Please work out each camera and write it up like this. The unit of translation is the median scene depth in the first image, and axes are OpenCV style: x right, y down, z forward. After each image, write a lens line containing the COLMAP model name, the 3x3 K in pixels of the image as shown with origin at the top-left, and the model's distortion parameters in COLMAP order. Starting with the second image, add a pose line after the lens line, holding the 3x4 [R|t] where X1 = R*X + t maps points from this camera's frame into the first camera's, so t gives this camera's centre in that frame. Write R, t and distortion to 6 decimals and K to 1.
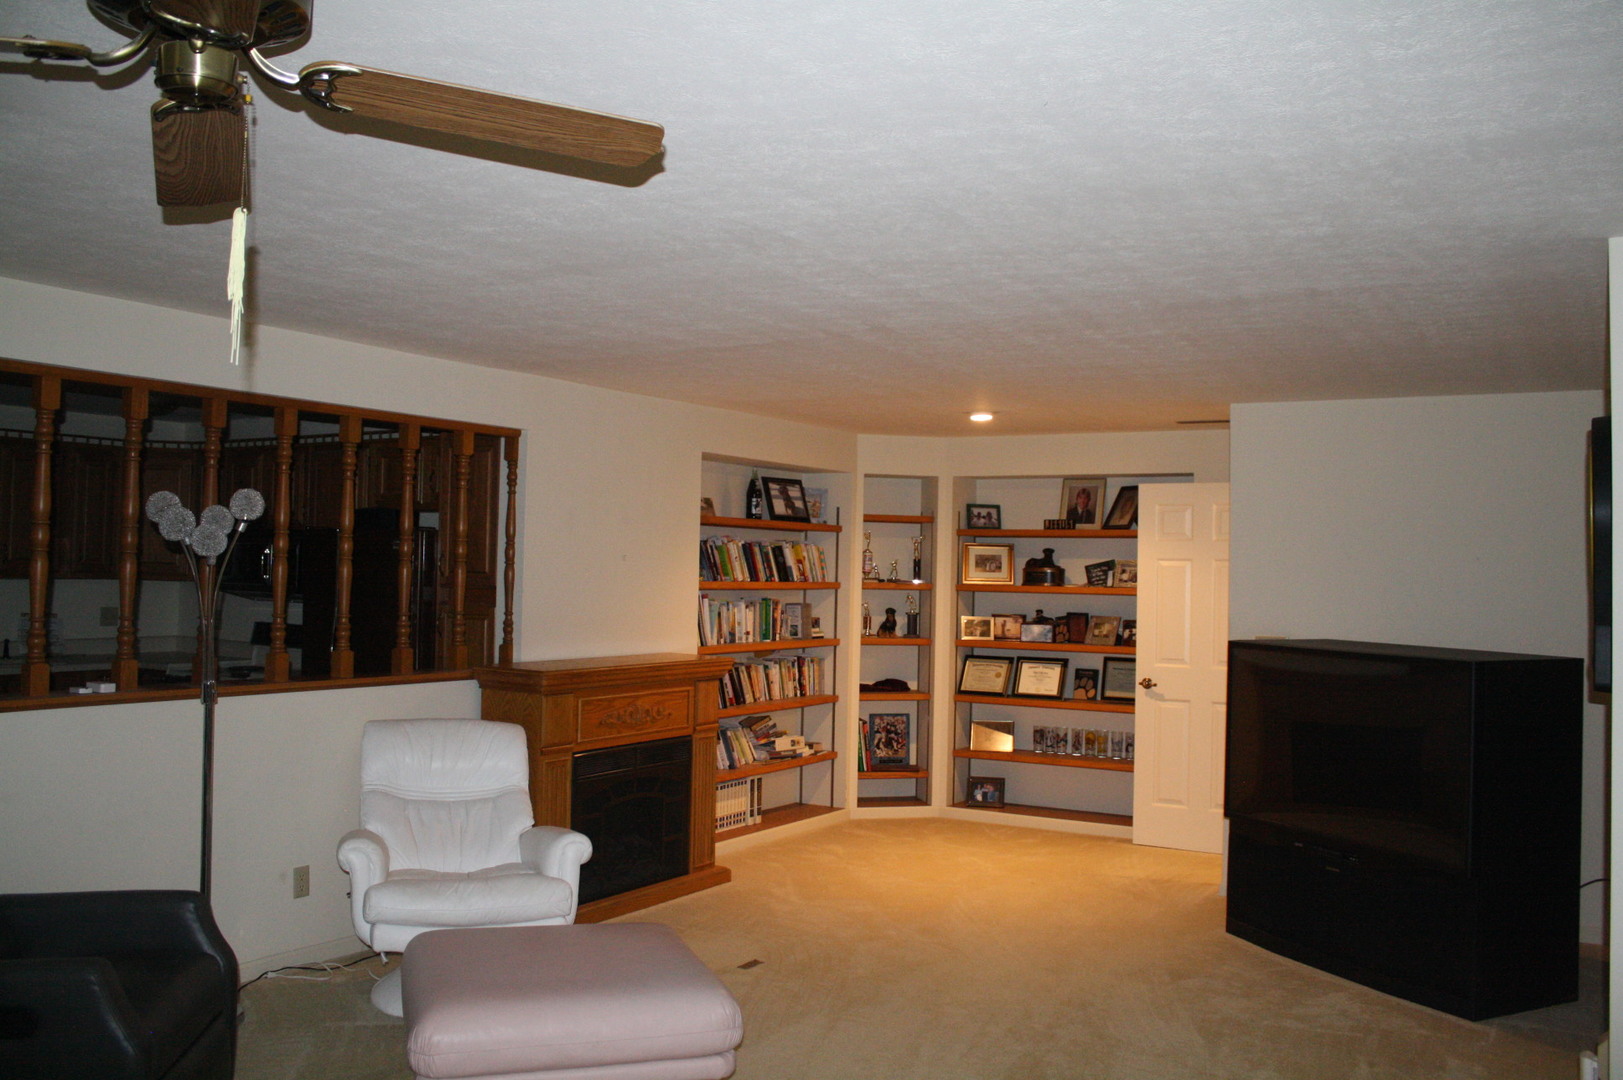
lens RADIAL K [[1424.2, 0, 805.6], [0, 1424.2, 548.0], [0, 0, 1]] dist [-0.015547, 0.006349]
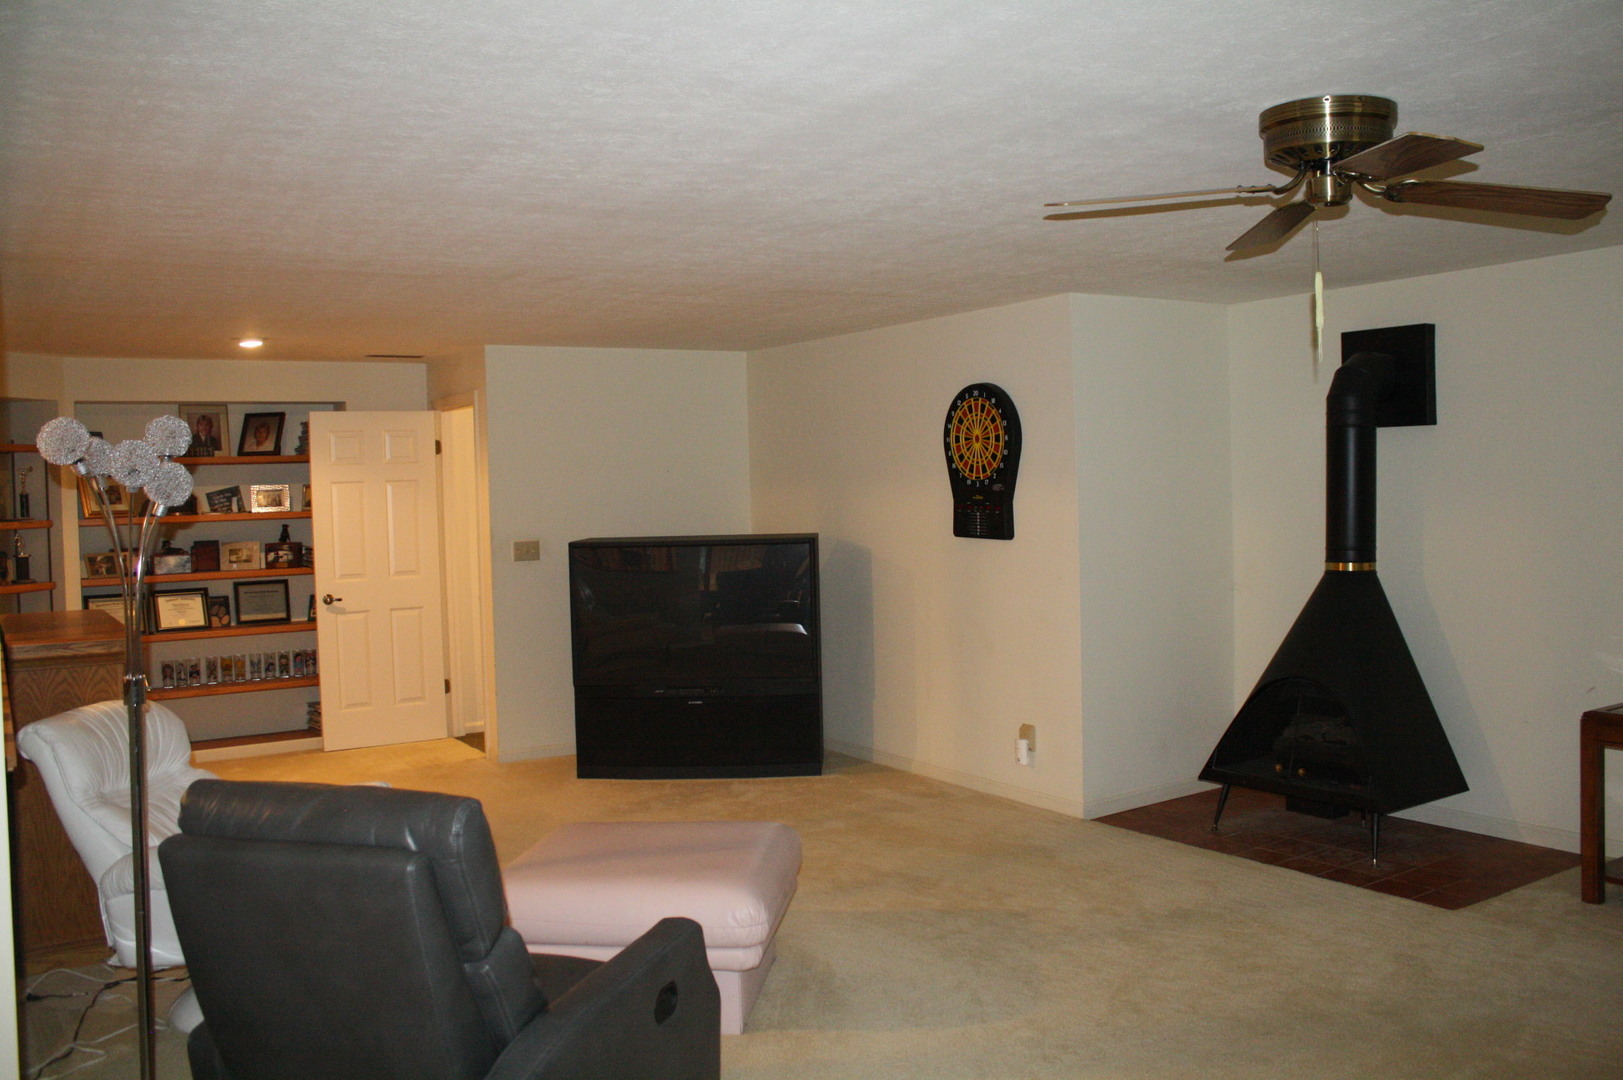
lens RADIAL K [[1424.2, 0, 801.6], [0, 1424.2, 530.6], [0, 0, 1]] dist [-0.015547, 0.006349]
pose [[0.512672, -0.060846, 0.856426, -0.446867], [0.027174, 0.998136, 0.054648, -0.004453], [-0.858154, -0.004744, 0.513370, 0.139231]]
